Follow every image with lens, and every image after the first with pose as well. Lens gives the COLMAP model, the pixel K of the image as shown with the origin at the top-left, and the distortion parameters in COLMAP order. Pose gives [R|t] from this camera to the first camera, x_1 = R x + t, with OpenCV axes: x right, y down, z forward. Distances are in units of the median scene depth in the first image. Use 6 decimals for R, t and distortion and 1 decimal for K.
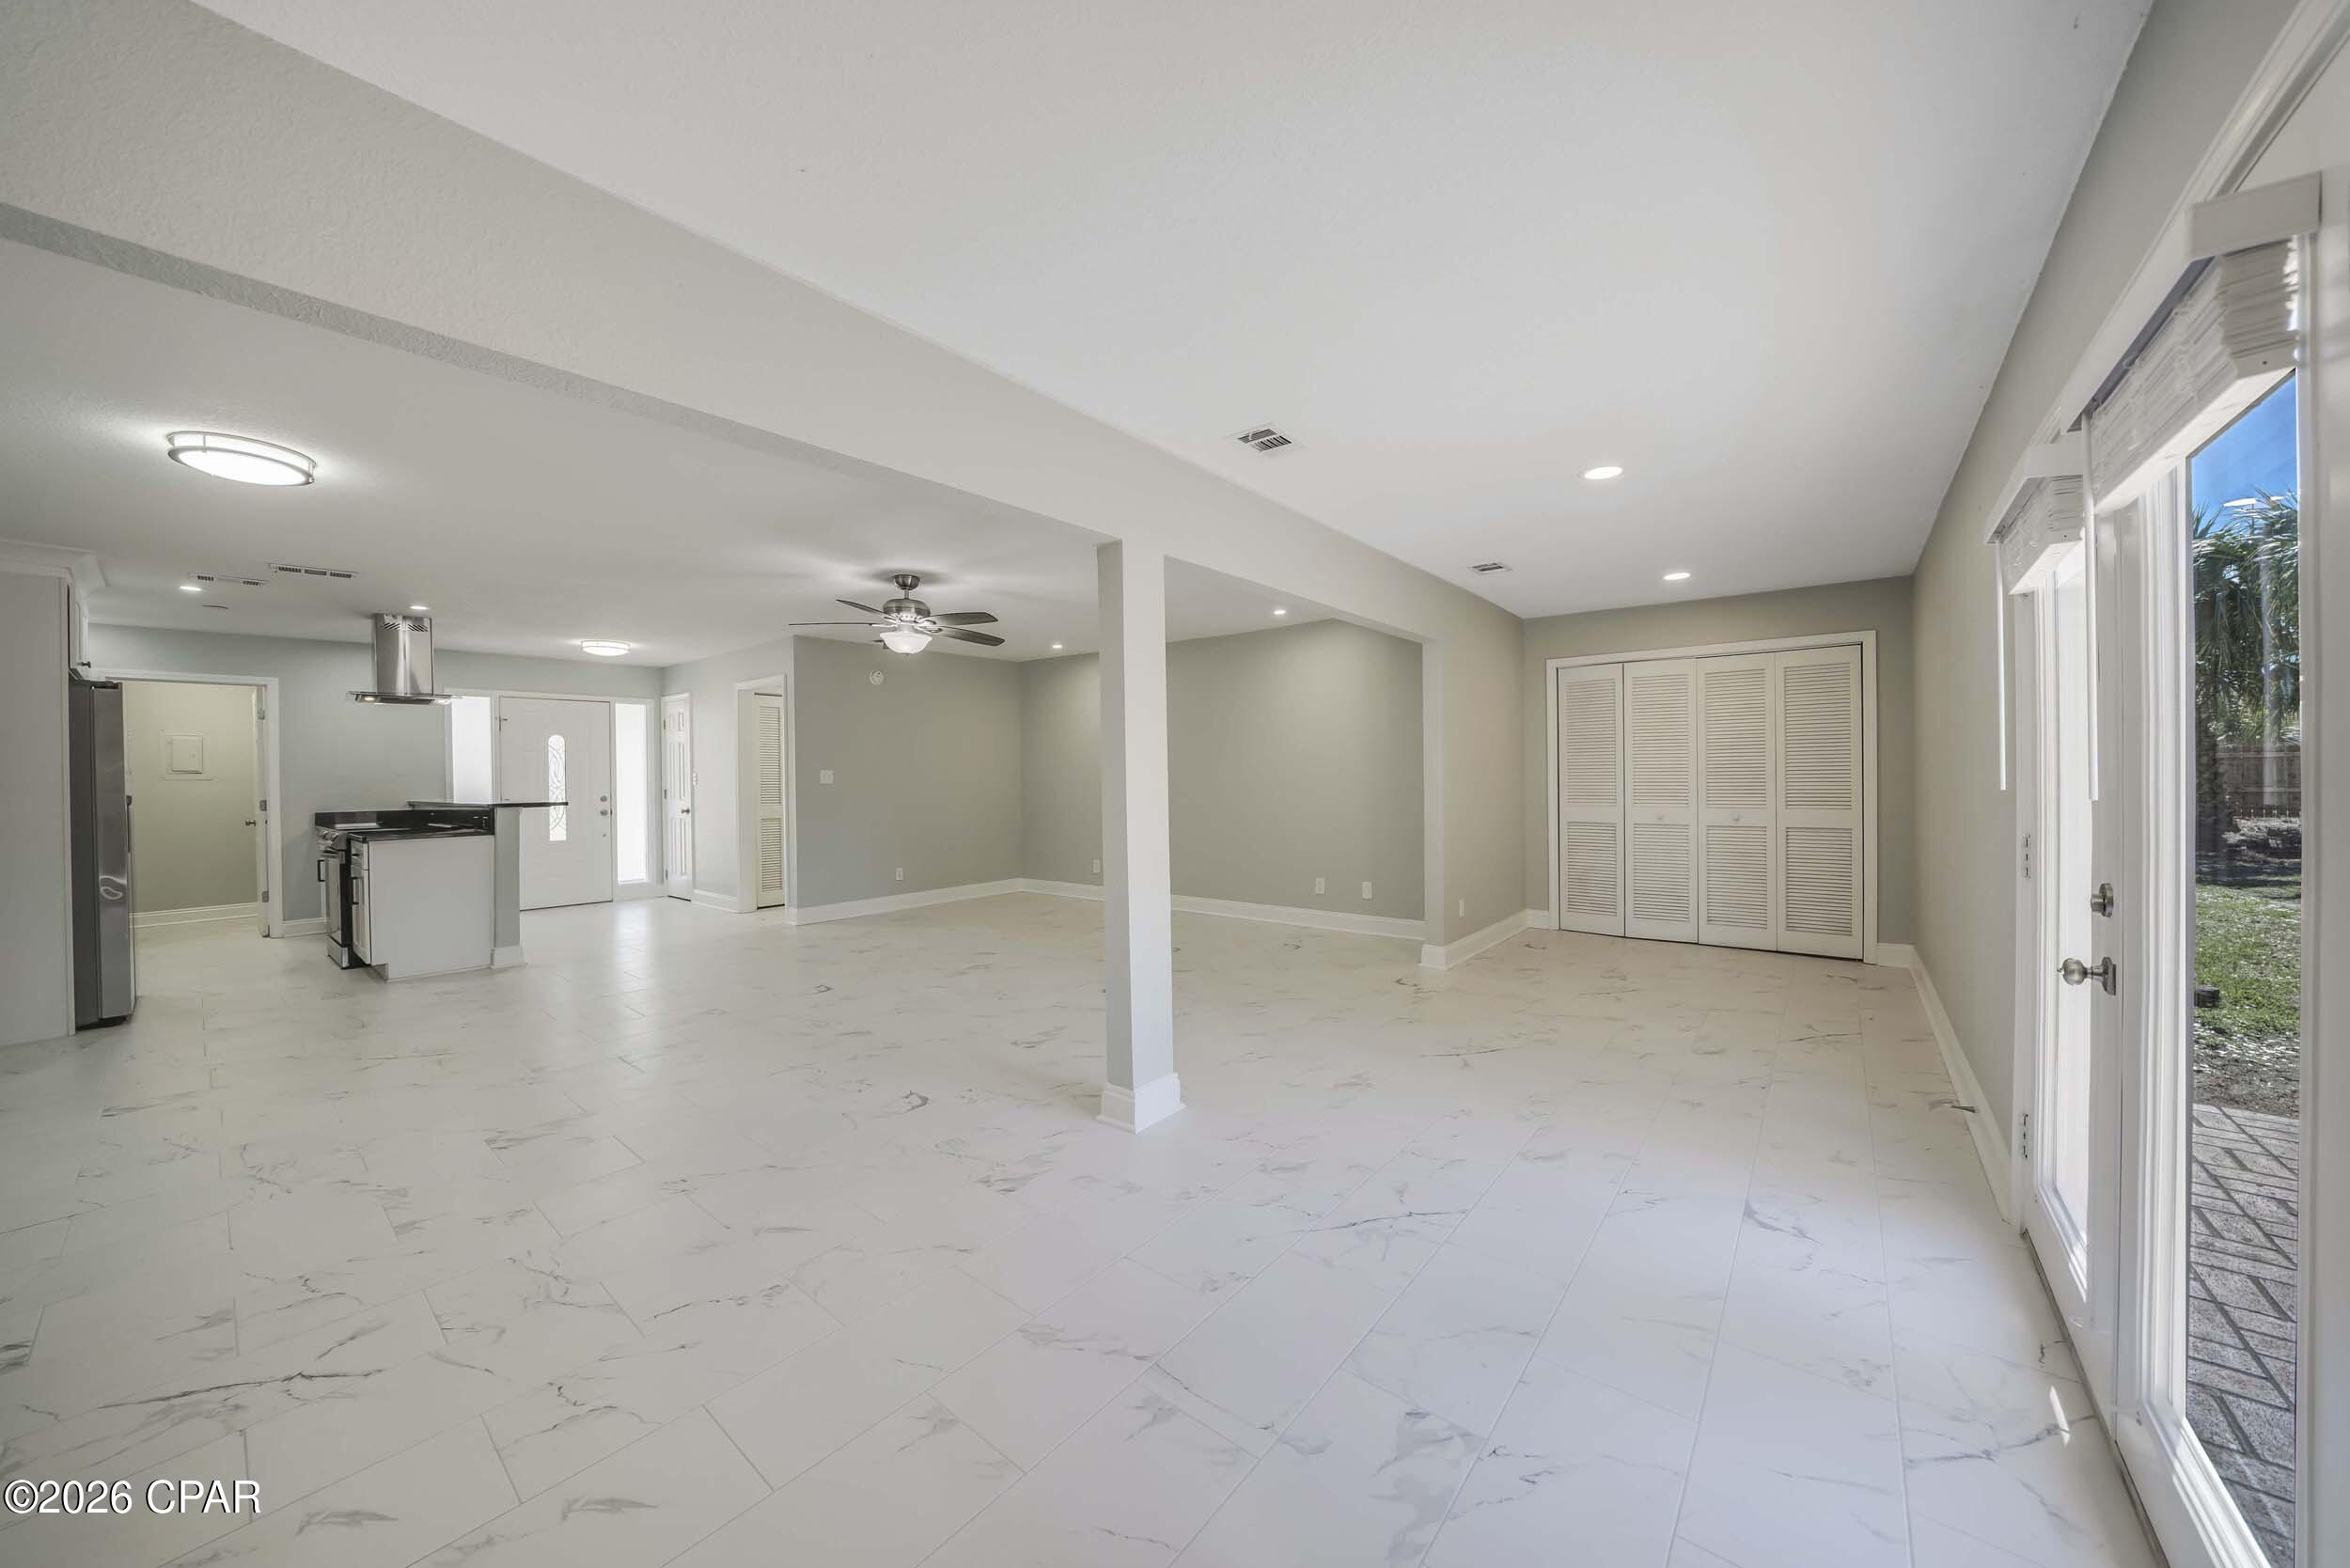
lens RADIAL K [[823.2, 0, 1161.3], [0, 823.2, 776.1], [0, 0, 1]] dist [-0.018479, 0.000030]
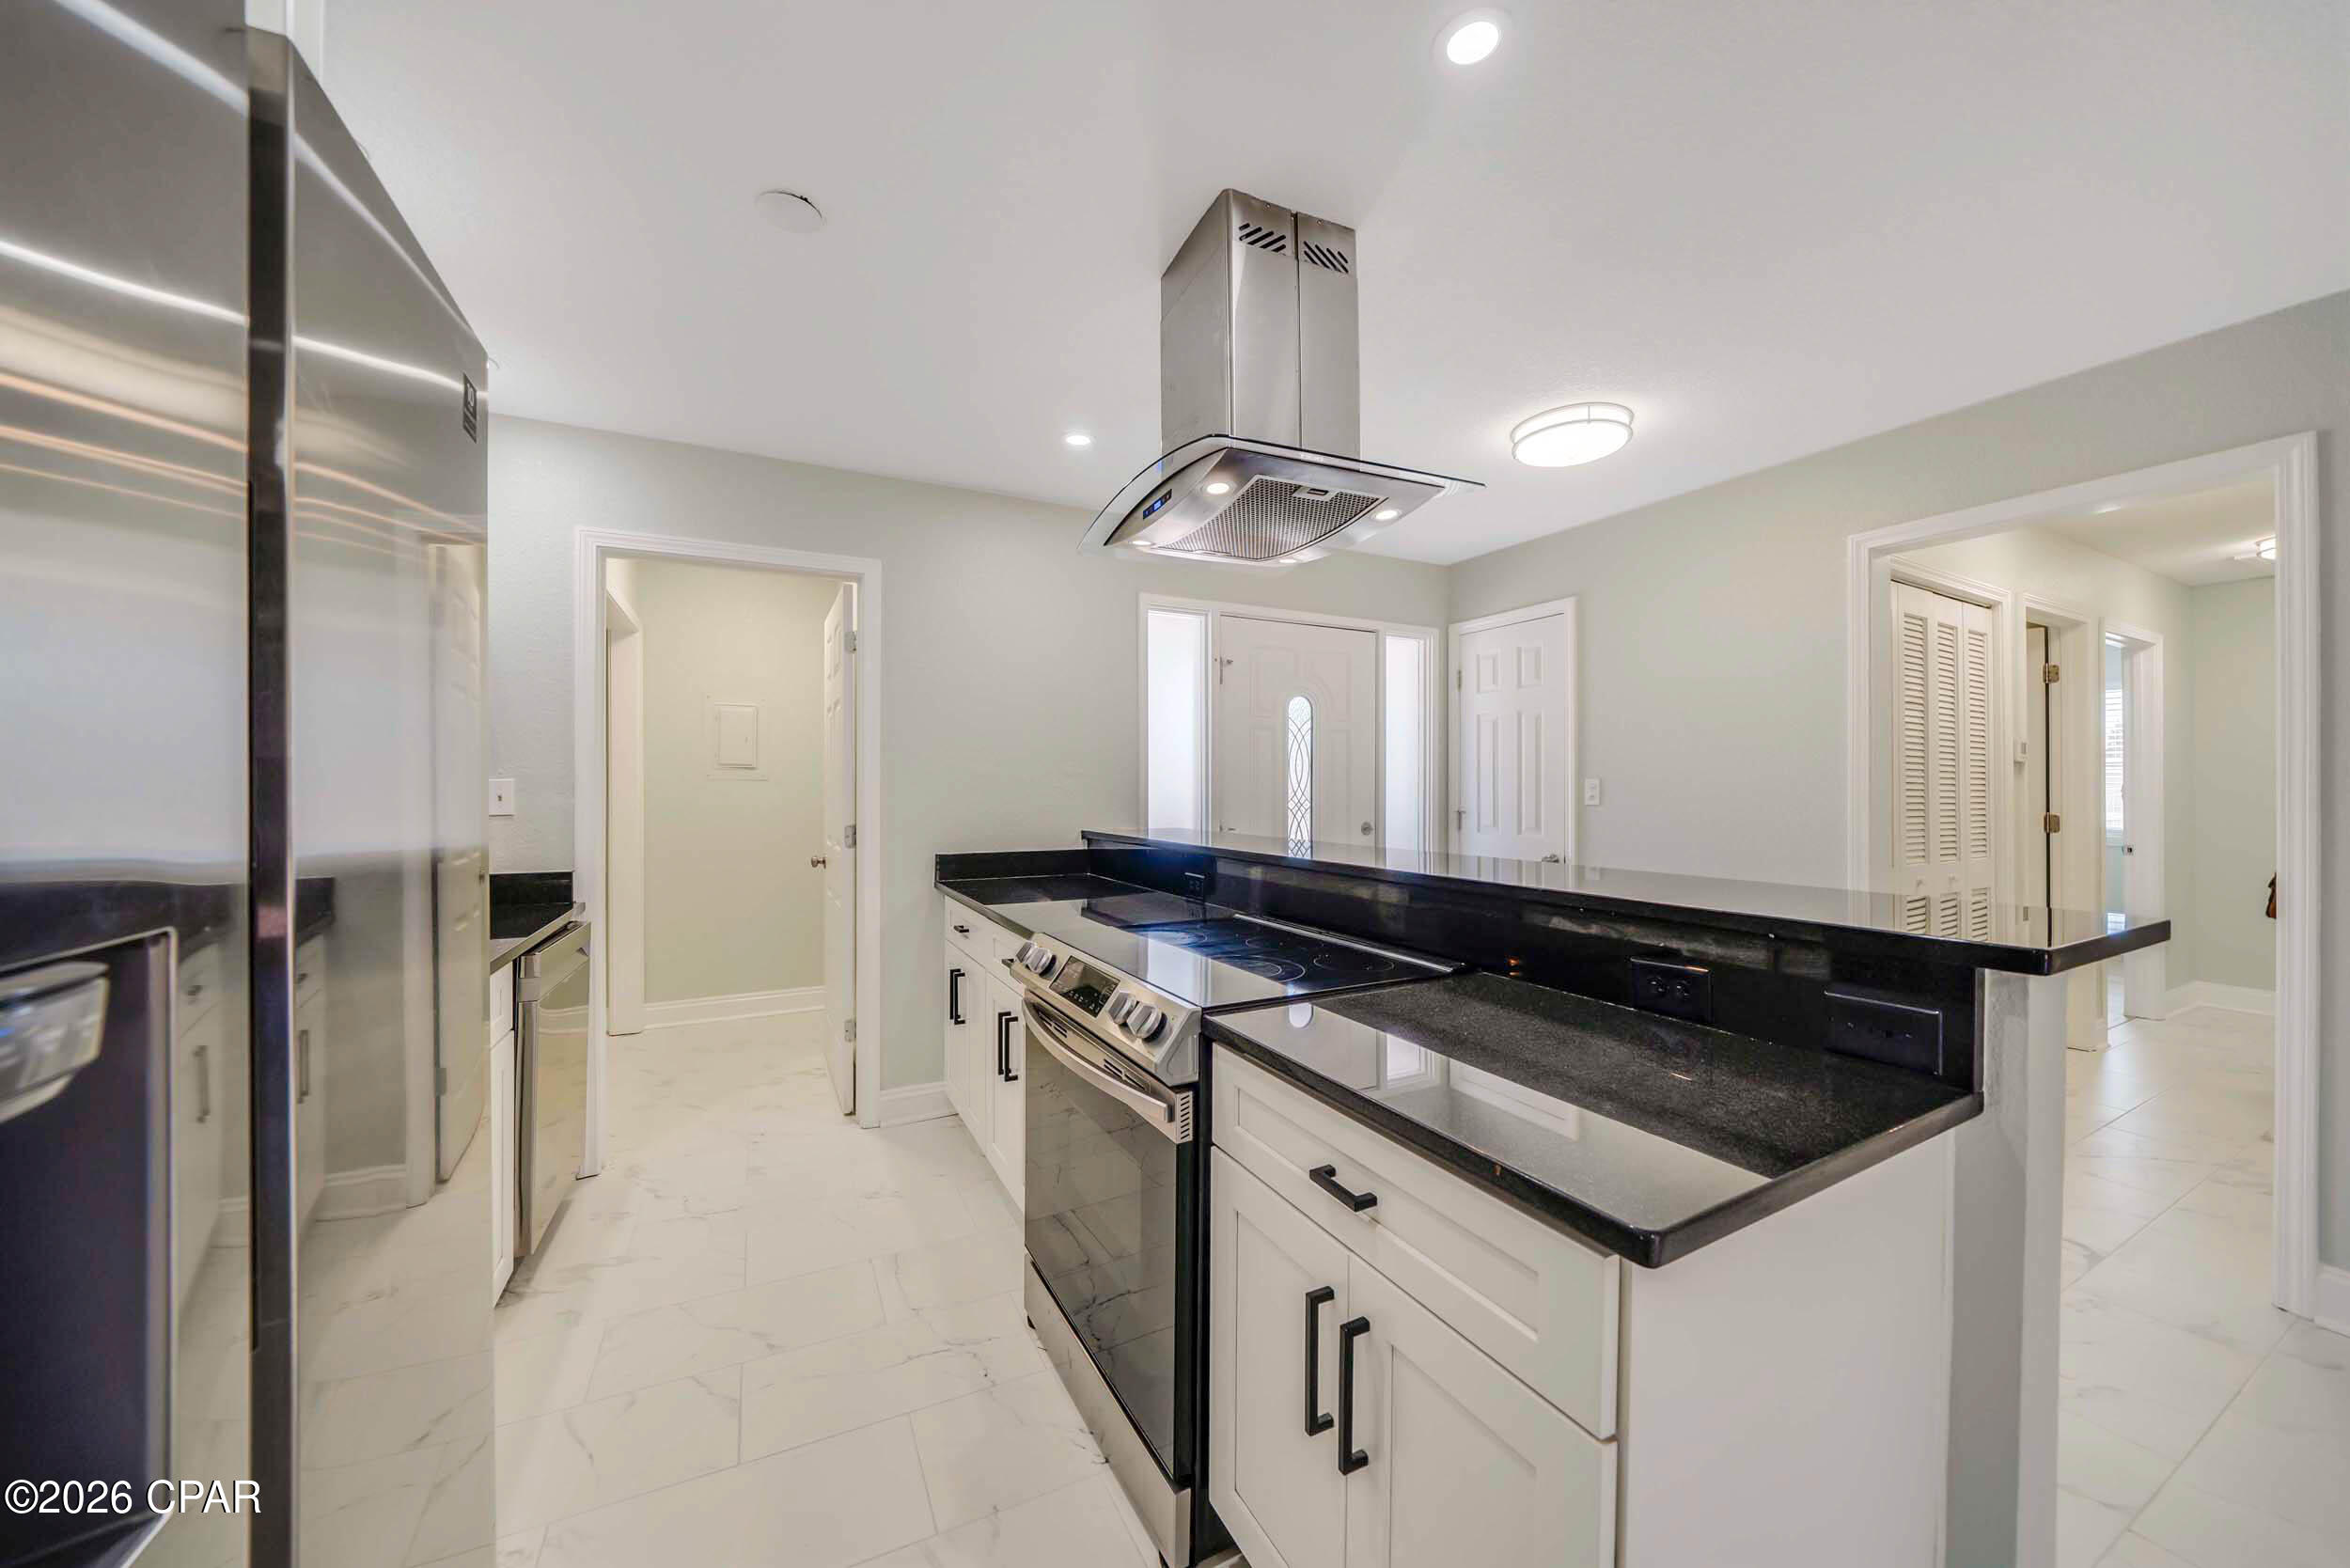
lens RADIAL K [[823.2, 0, 1180.1], [0, 823.2, 784.1], [0, 0, 1]] dist [-0.018479, 0.000030]
pose [[0.917733, 0.009929, -0.397075, -0.712546], [-0.012552, 0.999913, -0.004007, 0.005224], [0.397001, 0.008662, 0.917777, 0.604046]]
